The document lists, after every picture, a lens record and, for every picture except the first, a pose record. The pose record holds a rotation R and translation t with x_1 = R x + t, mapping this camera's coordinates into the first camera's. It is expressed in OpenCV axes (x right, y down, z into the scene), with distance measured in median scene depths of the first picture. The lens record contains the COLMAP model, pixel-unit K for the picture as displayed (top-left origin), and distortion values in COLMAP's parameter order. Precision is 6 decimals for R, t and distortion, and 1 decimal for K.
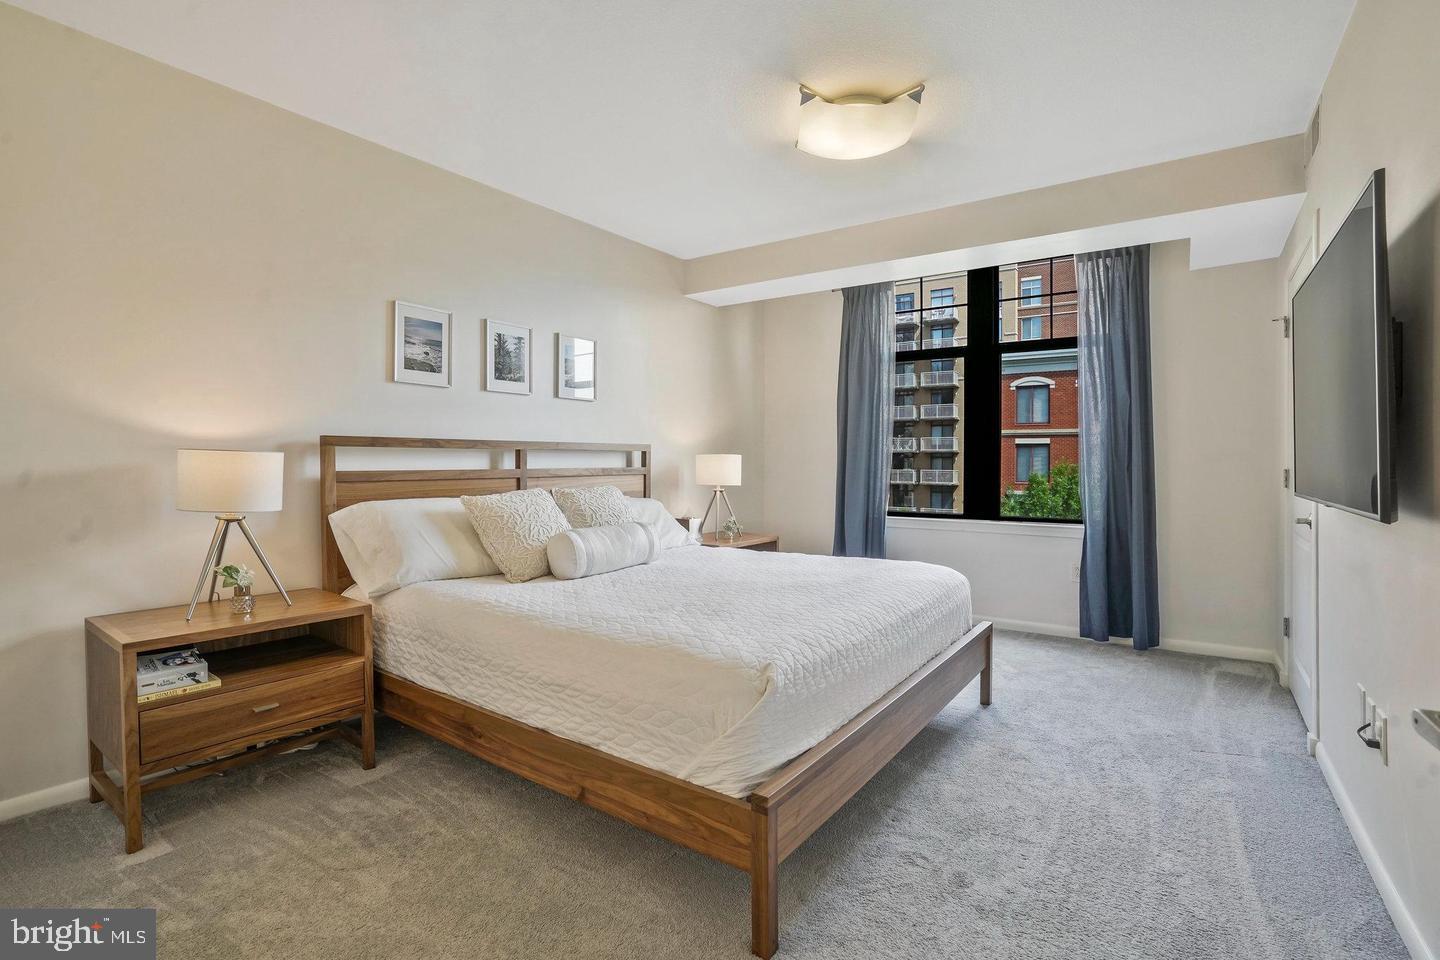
lens RADIAL K [[663.1, 0, 716.1], [0, 663.1, 458.1], [0, 0, 1]] dist [-0.000065, 0.000063]
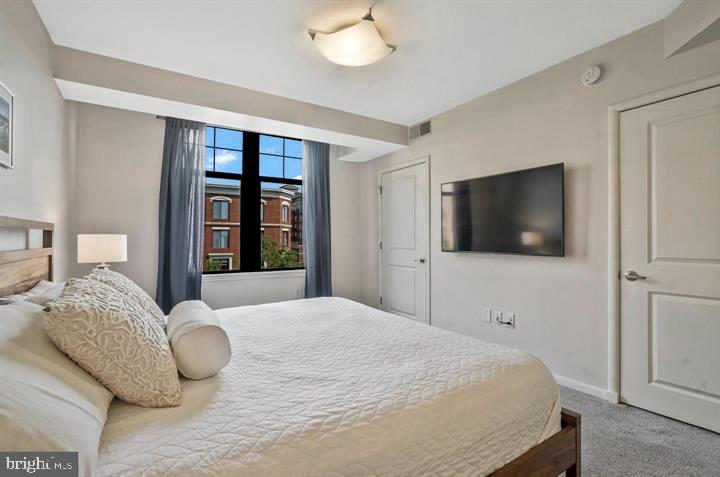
lens RADIAL K [[343.5, 0, 360.0], [0, 343.5, 238.5], [0, 0, 1]] dist [-0.003721, 0.000286]
pose [[0.397754, -0.000469, 0.917492, -0.335315], [-0.000451, 1.000000, 0.000707, 0.000895], [-0.917492, -0.000695, 0.397753, 0.352632]]
